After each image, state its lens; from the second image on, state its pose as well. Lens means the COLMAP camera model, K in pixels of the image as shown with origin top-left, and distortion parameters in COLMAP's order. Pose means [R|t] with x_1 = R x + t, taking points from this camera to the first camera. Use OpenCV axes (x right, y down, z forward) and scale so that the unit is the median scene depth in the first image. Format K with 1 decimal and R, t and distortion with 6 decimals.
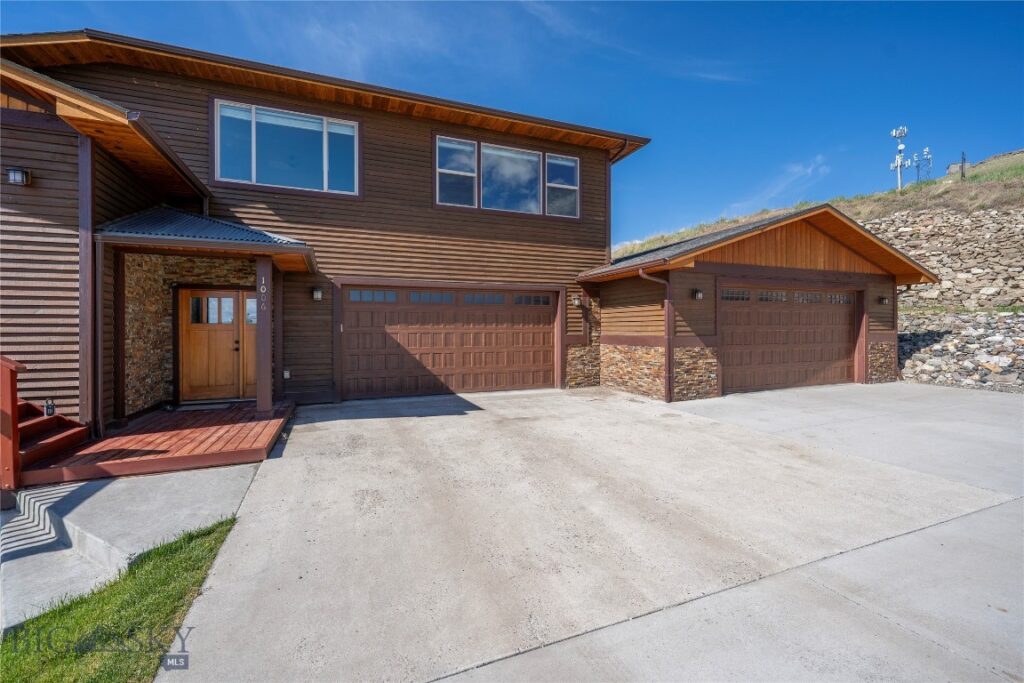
lens RADIAL K [[422.2, 0, 523.8], [0, 422.2, 328.1], [0, 0, 1]] dist [0.001182, -0.000176]
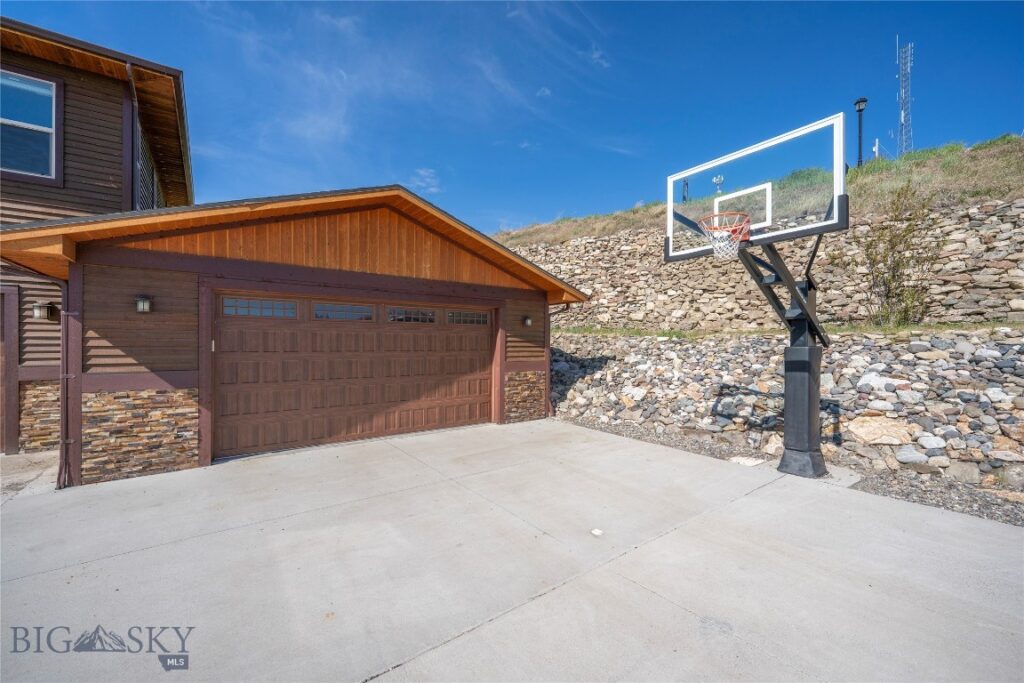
lens RADIAL K [[420.8, 0, 512.0], [0, 420.8, 341.5], [0, 0, 1]] dist [-0.001715, -0.000298]
pose [[0.965475, 0.009043, 0.260337, 0.605531], [-0.008407, 0.999958, -0.003556, -0.022251], [-0.260358, 0.001245, 0.965511, 0.215772]]
